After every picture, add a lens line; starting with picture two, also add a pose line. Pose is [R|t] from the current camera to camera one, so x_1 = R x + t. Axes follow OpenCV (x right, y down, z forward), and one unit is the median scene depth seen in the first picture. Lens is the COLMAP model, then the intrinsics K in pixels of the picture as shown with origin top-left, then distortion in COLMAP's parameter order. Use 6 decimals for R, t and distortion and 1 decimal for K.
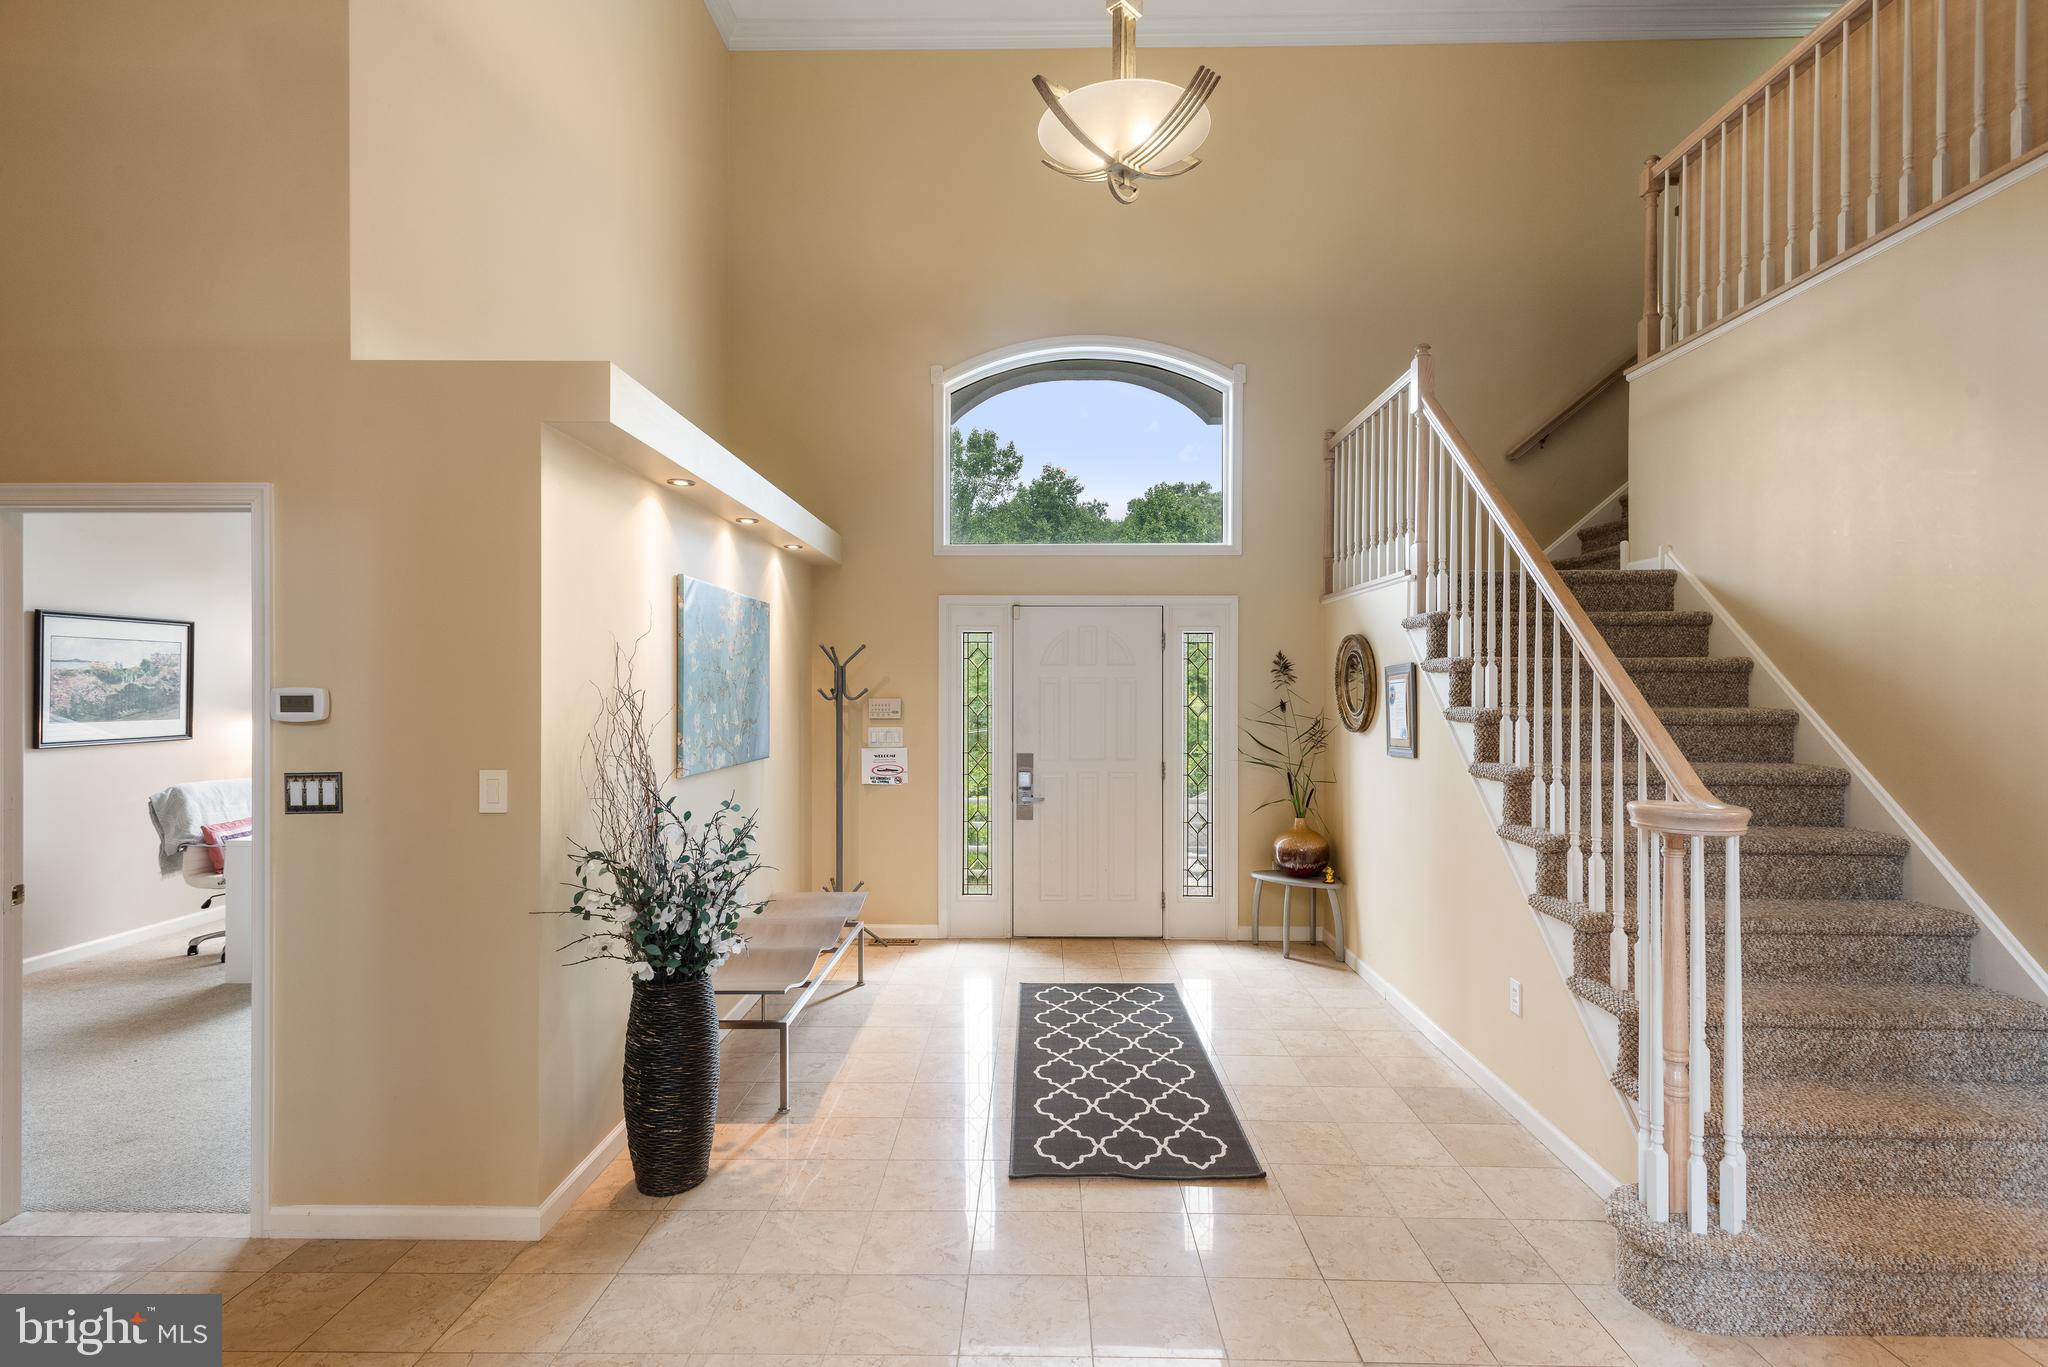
lens RADIAL K [[975.4, 0, 1021.0], [0, 975.4, 686.7], [0, 0, 1]] dist [0.012365, -0.000196]
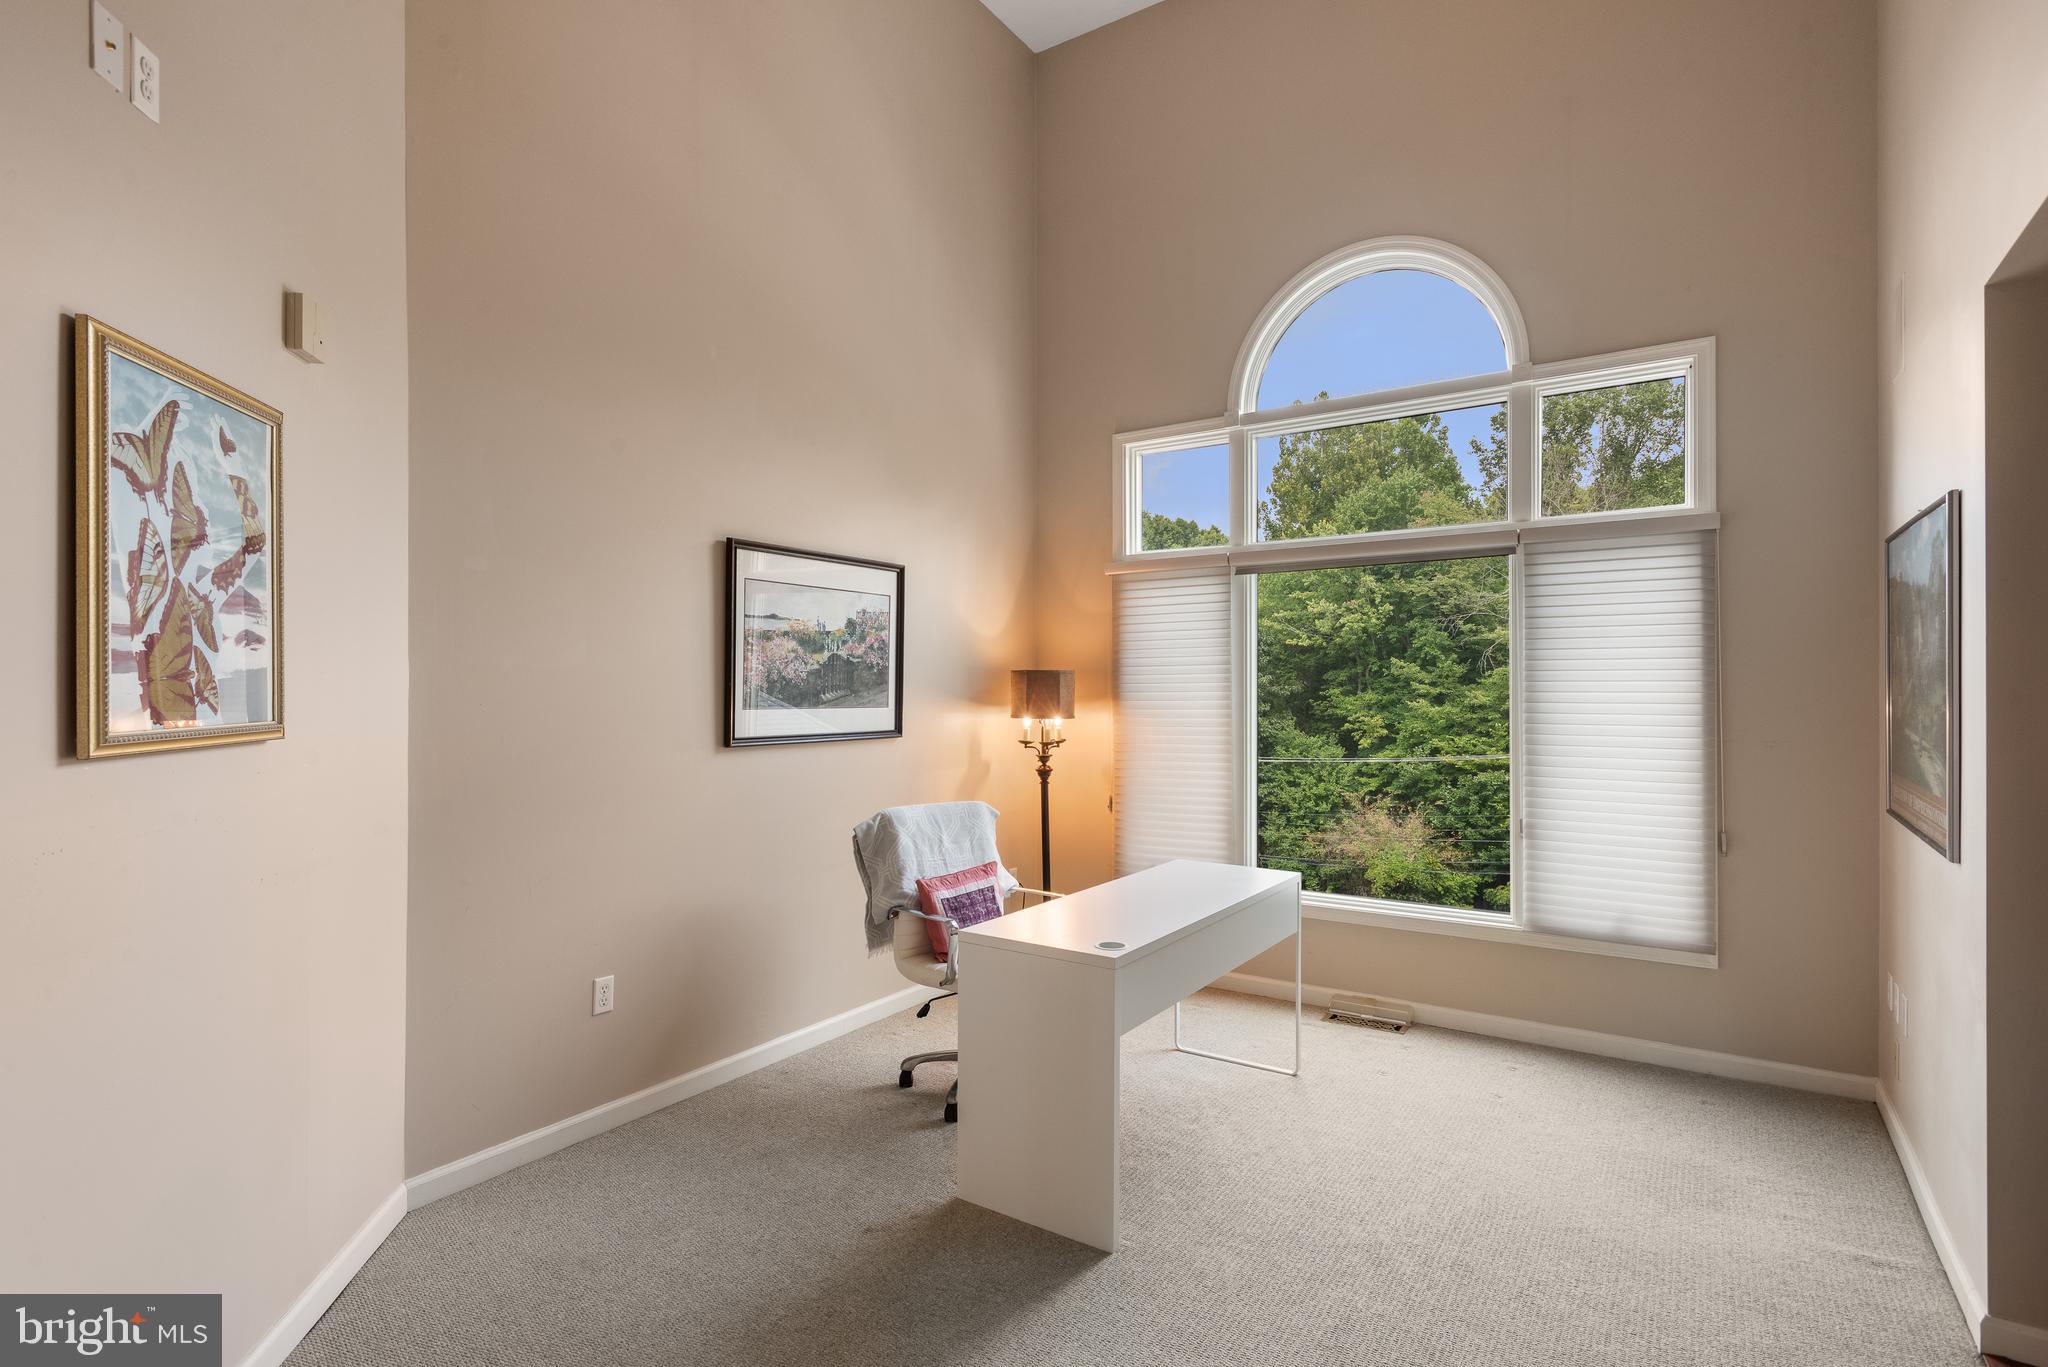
lens RADIAL K [[995.2, 0, 1024.0], [0, 995.2, 683.5], [0, 0, 1]] dist [-0.000717, -0.000006]
pose [[0.844576, -0.003314, -0.535426, -0.542758], [-0.000105, 0.999980, -0.006356, 0.028060], [0.535436, 0.005425, 0.844558, 0.624895]]
